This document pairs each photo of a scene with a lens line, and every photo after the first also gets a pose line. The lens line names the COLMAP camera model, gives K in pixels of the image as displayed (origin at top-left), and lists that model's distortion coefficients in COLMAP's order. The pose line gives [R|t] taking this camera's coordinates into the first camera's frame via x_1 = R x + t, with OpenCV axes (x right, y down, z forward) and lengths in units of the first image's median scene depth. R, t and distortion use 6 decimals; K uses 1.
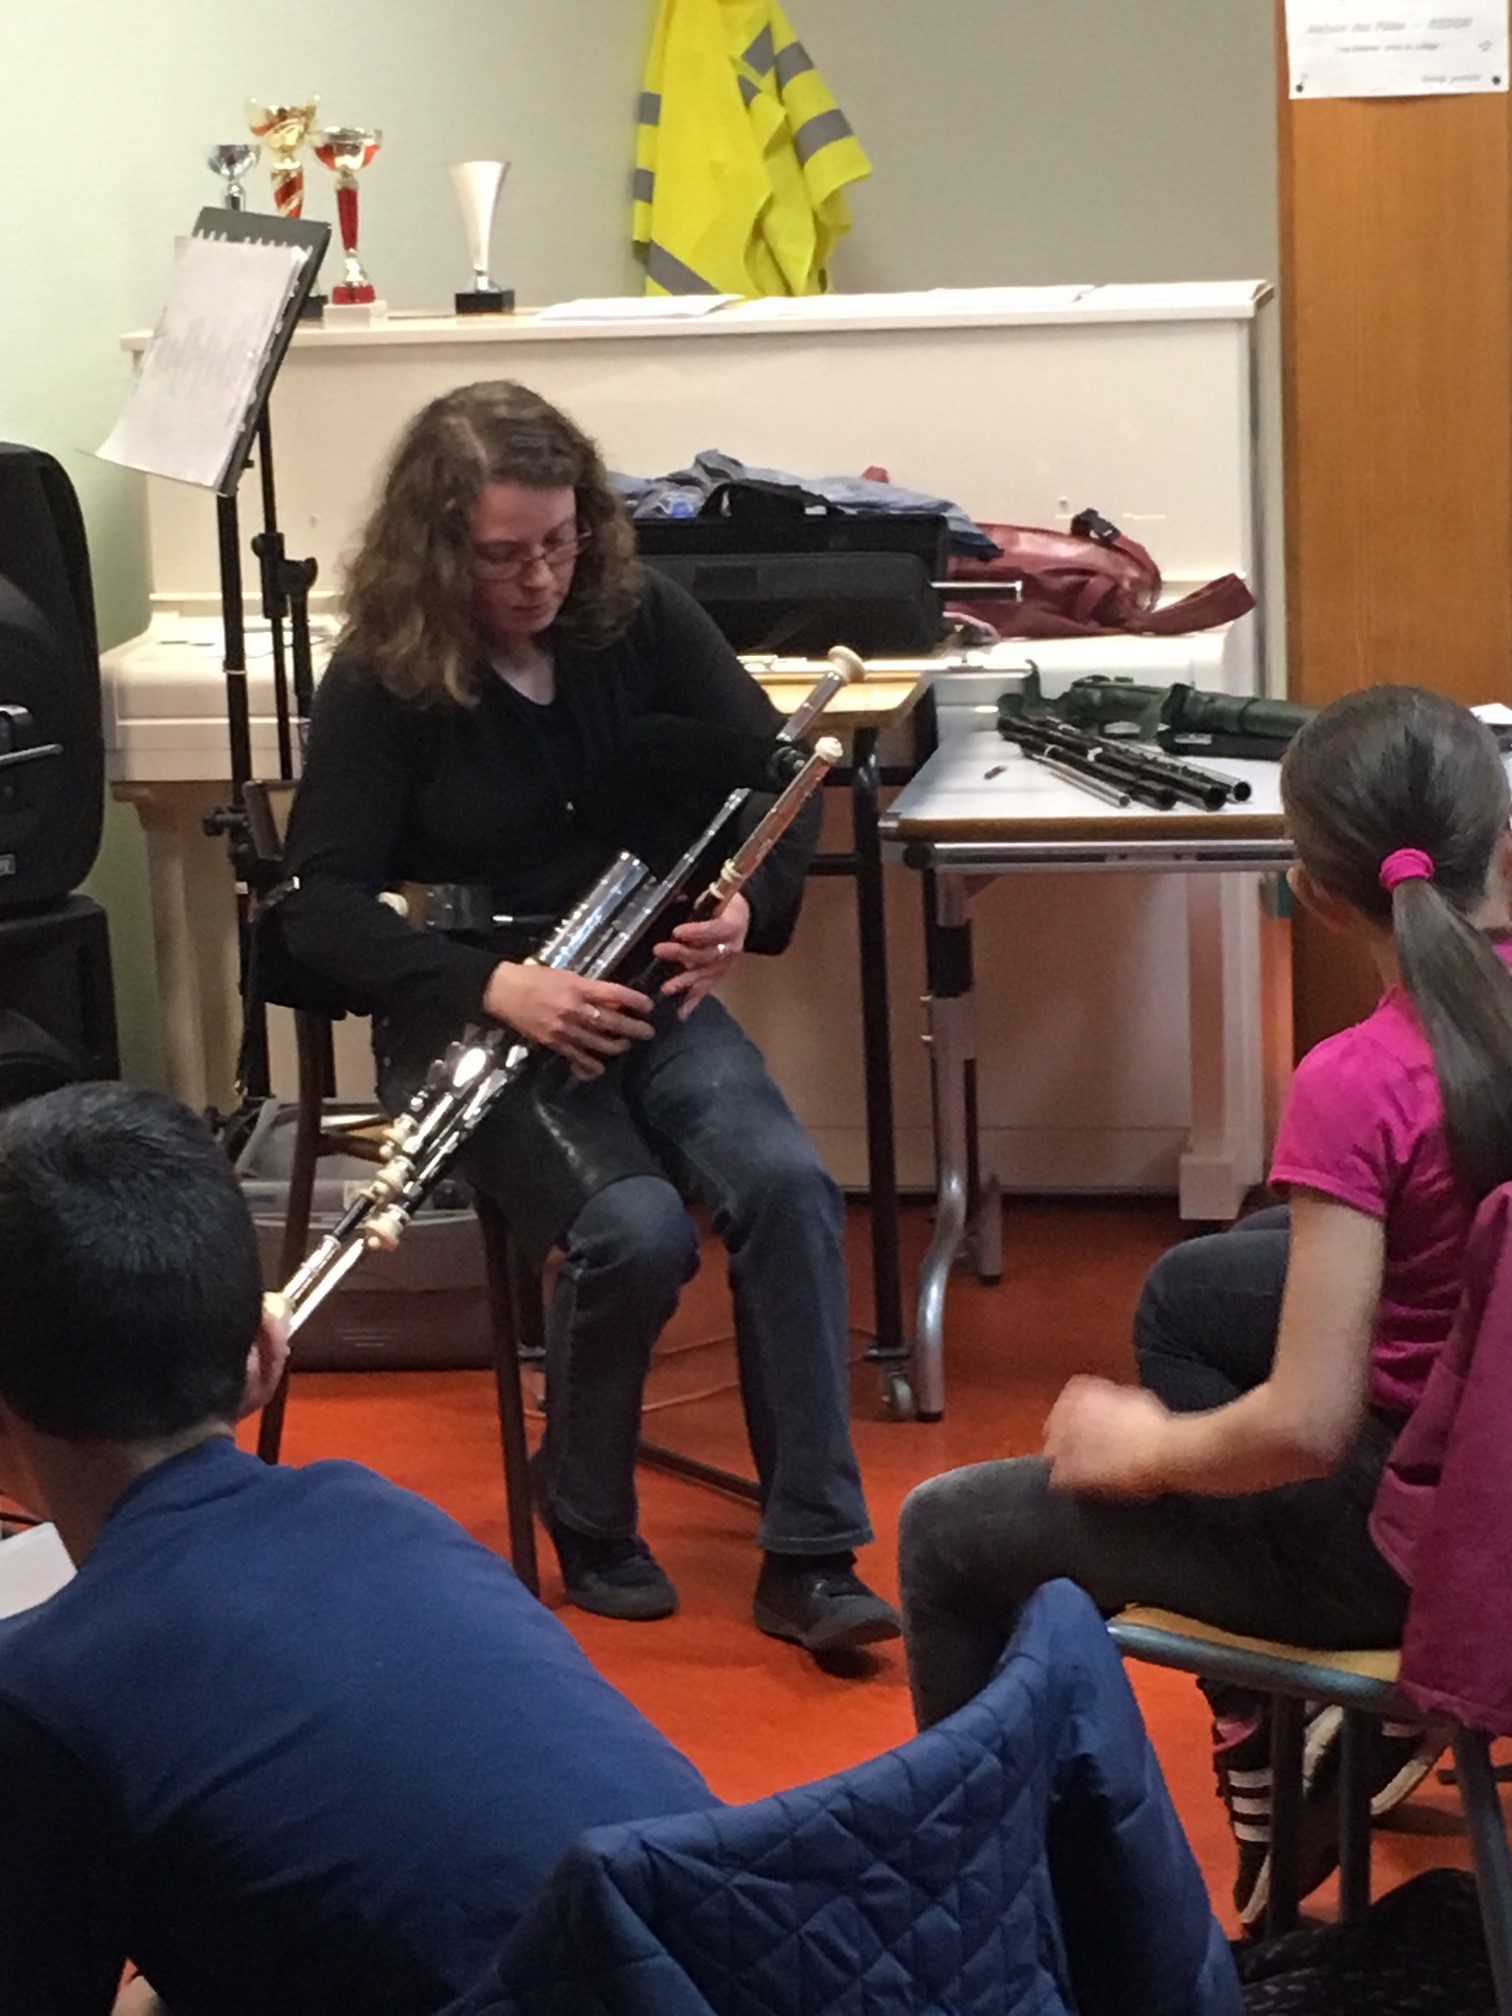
lens RADIAL K [[4959.6, 0, 756.2], [0, 4959.6, 1002.2], [0, 0, 1]] dist [0.109728, 0.000000]
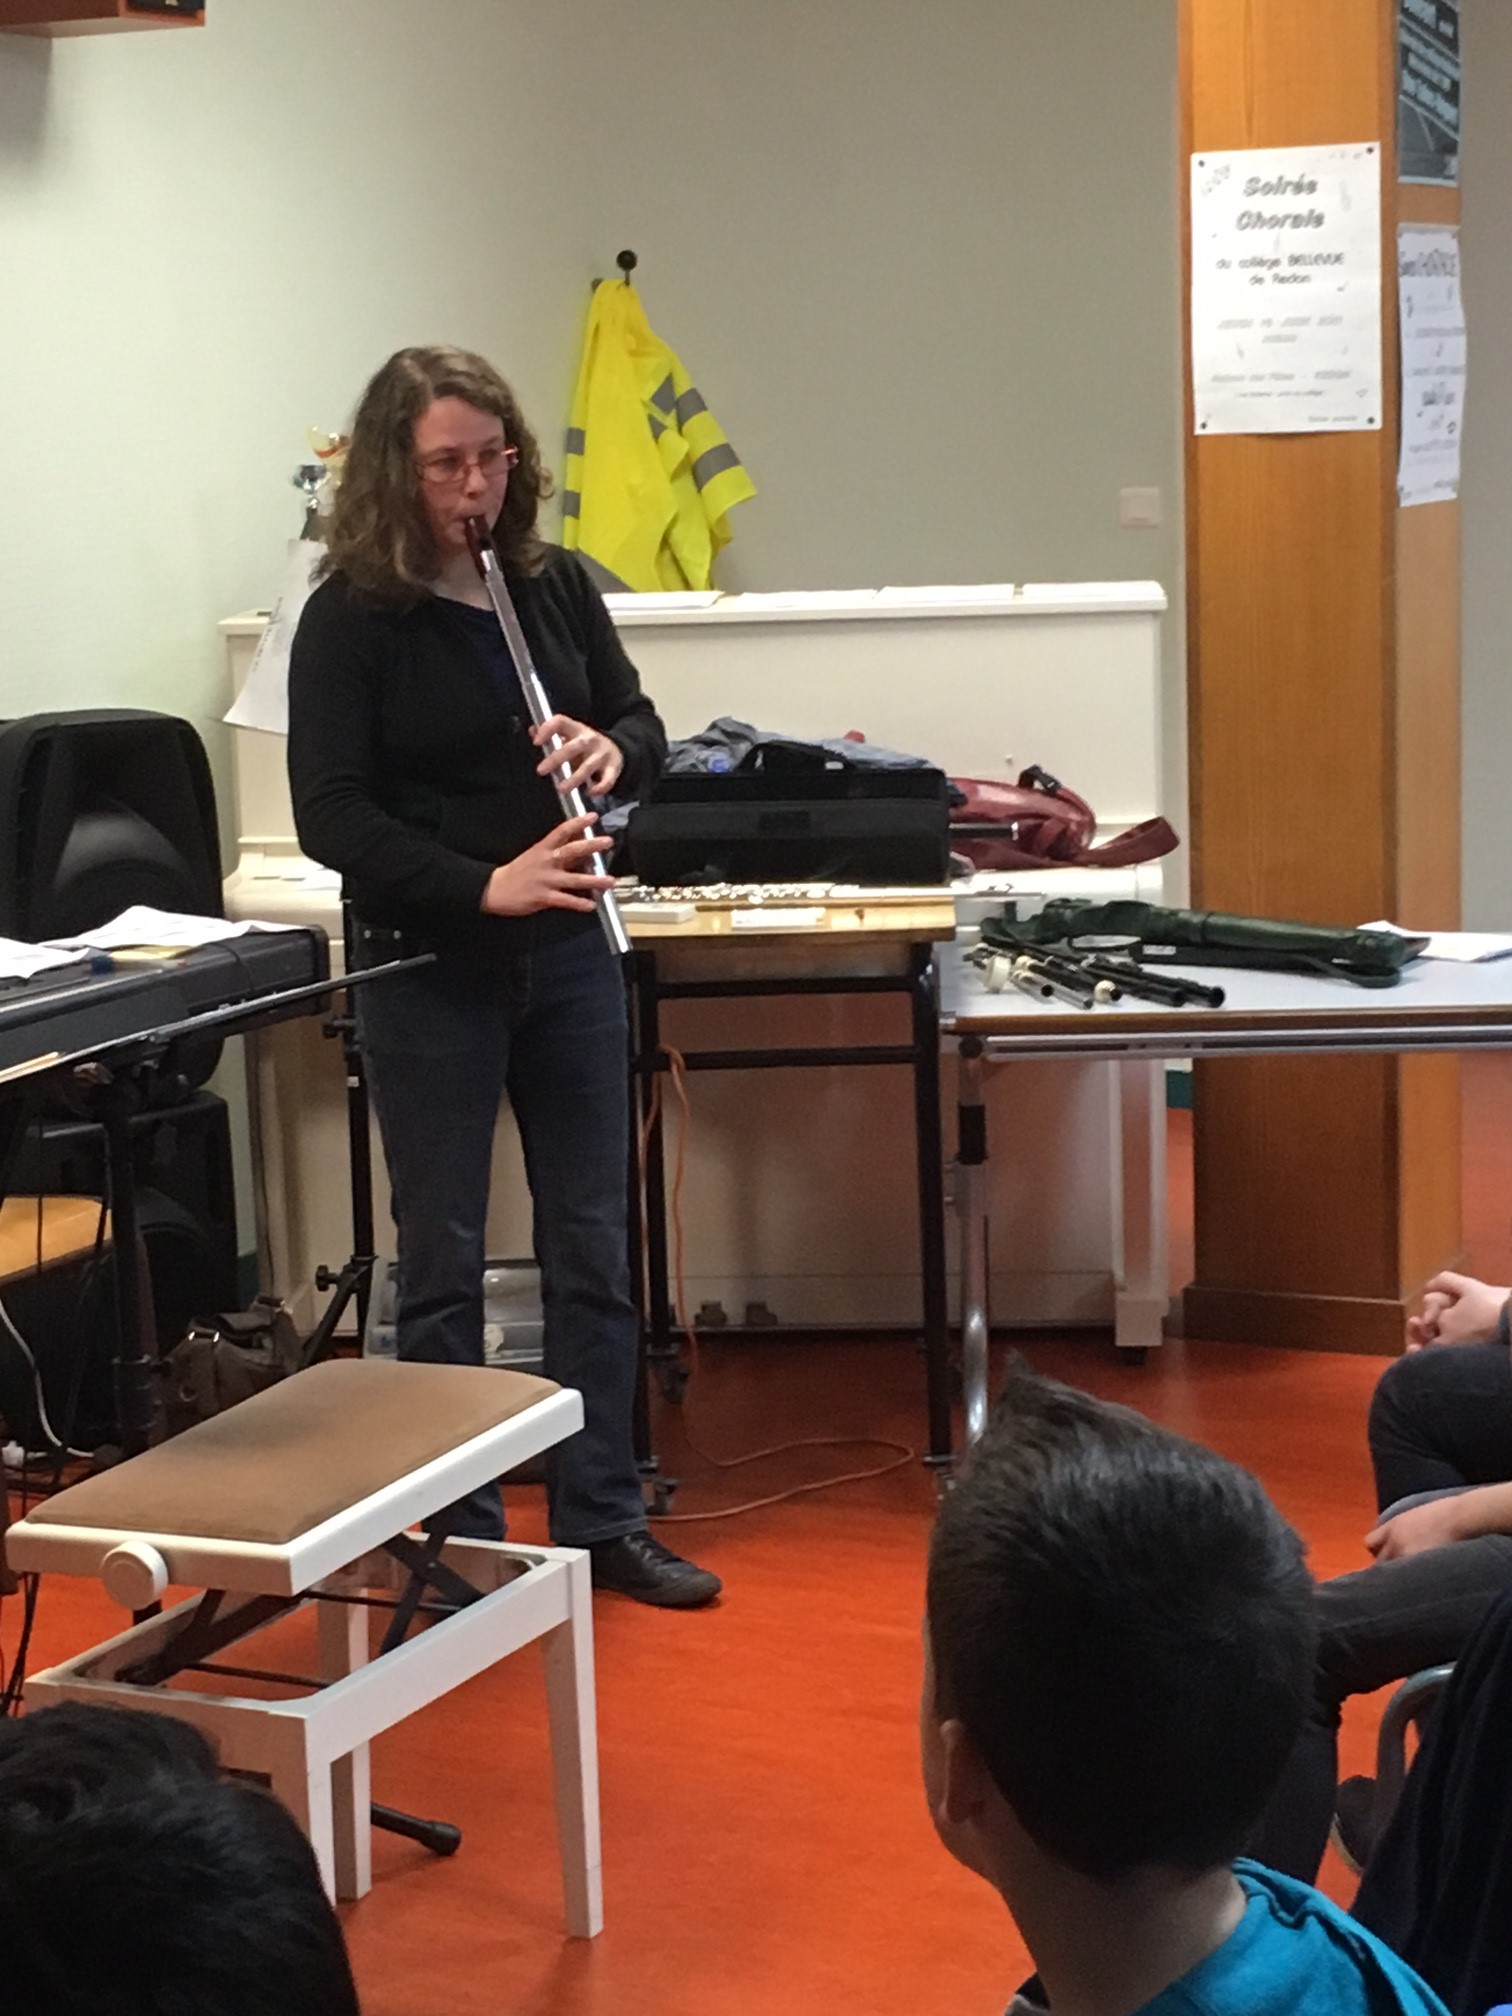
lens RADIAL K [[4057.6, 0, 755.3], [0, 4057.6, 1012.4], [0, 0, 1]] dist [0.129948, 0.000000]
pose [[0.992884, -0.008032, 0.118817, -0.122044], [0.013040, 0.999056, -0.041439, 0.002165], [-0.118372, 0.042693, 0.992051, 0.017835]]
